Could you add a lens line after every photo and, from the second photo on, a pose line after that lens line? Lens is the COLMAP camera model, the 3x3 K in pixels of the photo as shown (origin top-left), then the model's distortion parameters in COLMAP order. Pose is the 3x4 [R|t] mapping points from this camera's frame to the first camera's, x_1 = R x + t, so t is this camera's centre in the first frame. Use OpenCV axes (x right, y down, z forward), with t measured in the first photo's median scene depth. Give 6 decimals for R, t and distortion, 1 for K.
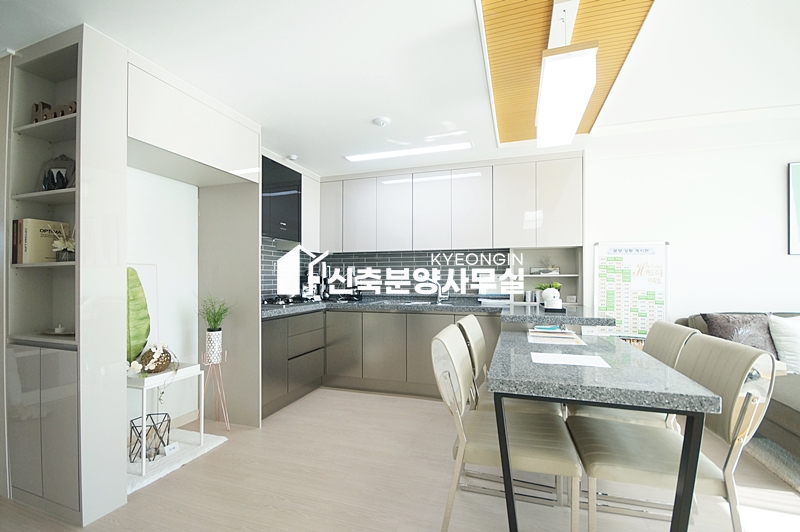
lens RADIAL K [[355.5, 0, 406.4], [0, 355.5, 270.8], [0, 0, 1]] dist [-0.008947, -0.001025]
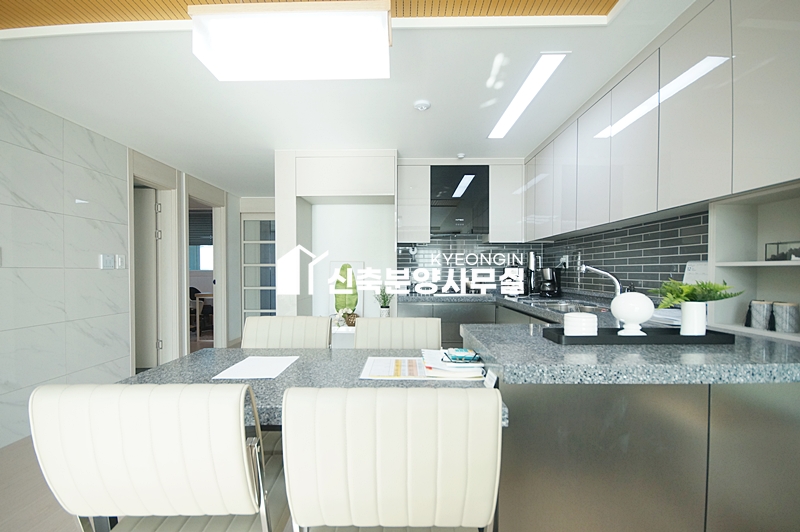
lens RADIAL K [[355.5, 0, 403.1], [0, 355.5, 269.1], [0, 0, 1]] dist [-0.008947, -0.001025]
pose [[0.304012, -0.002846, -0.952664, 0.638980], [0.017165, 0.999850, 0.002491, 0.012676], [0.952514, -0.017110, 0.304015, 0.512441]]
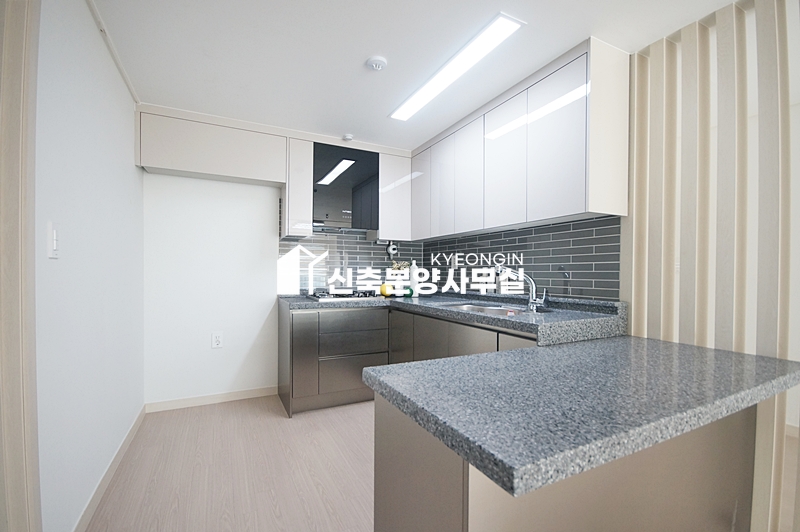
lens RADIAL K [[355.5, 0, 395.4], [0, 355.5, 268.7], [0, 0, 1]] dist [-0.008947, -0.001025]
pose [[0.682950, -0.006107, -0.730440, 0.426997], [0.012848, 0.999911, 0.003653, 0.016484], [0.730352, -0.011880, 0.682967, 0.463773]]
